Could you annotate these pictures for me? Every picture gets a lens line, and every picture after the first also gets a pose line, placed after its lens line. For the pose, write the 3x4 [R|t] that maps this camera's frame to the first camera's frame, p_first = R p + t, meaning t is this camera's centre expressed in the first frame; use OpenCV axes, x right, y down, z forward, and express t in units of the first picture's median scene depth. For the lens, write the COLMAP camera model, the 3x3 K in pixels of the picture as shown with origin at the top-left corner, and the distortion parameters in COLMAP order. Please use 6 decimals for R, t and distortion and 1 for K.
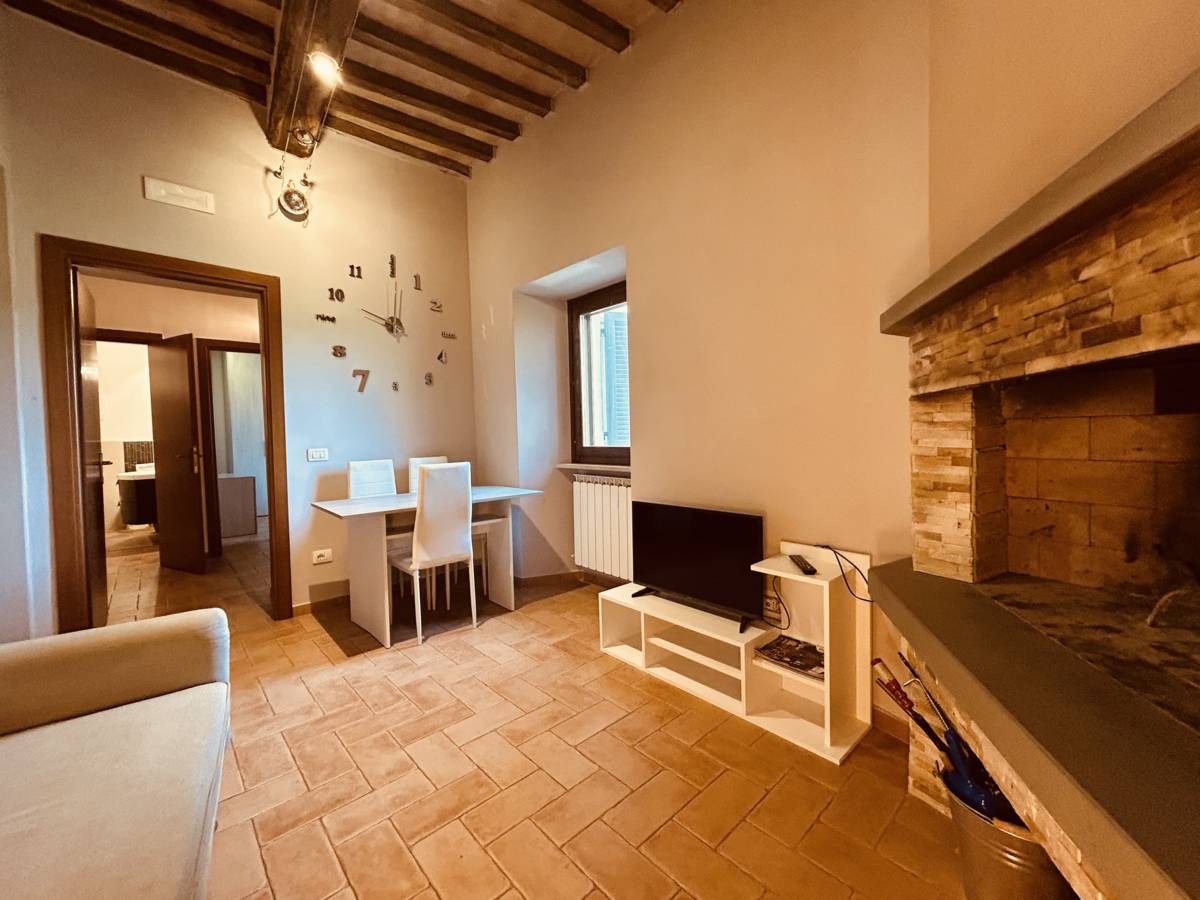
lens RADIAL K [[490.1, 0, 547.3], [0, 490.1, 453.9], [0, 0, 1]] dist [-0.003670, 0.000697]
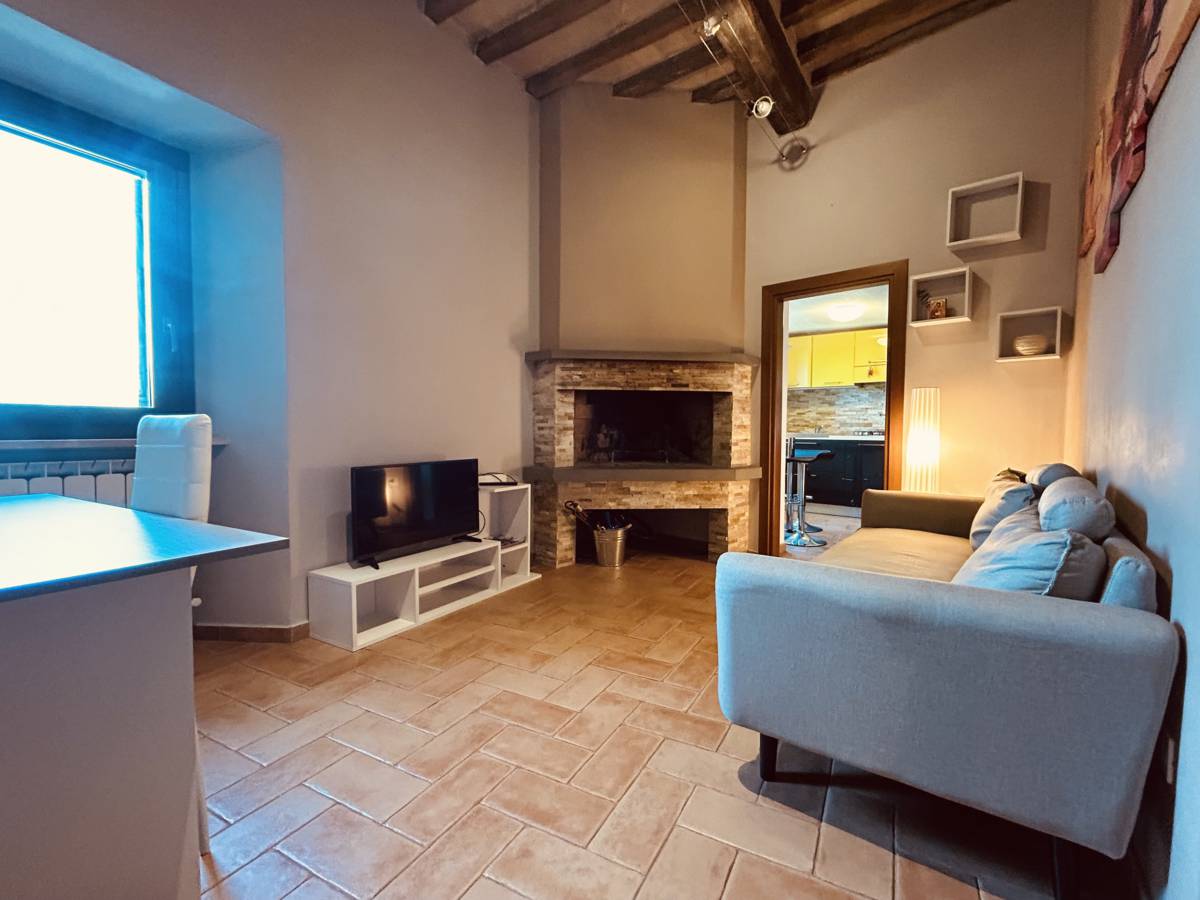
lens RADIAL K [[455.1, 0, 657.0], [0, 455.1, 443.3], [0, 0, 1]] dist [0.000931, -0.000019]
pose [[-0.392771, -0.013689, 0.919534, -0.940928], [0.037859, 0.998801, 0.031041, 0.057034], [-0.918857, 0.047004, -0.391782, 0.970697]]
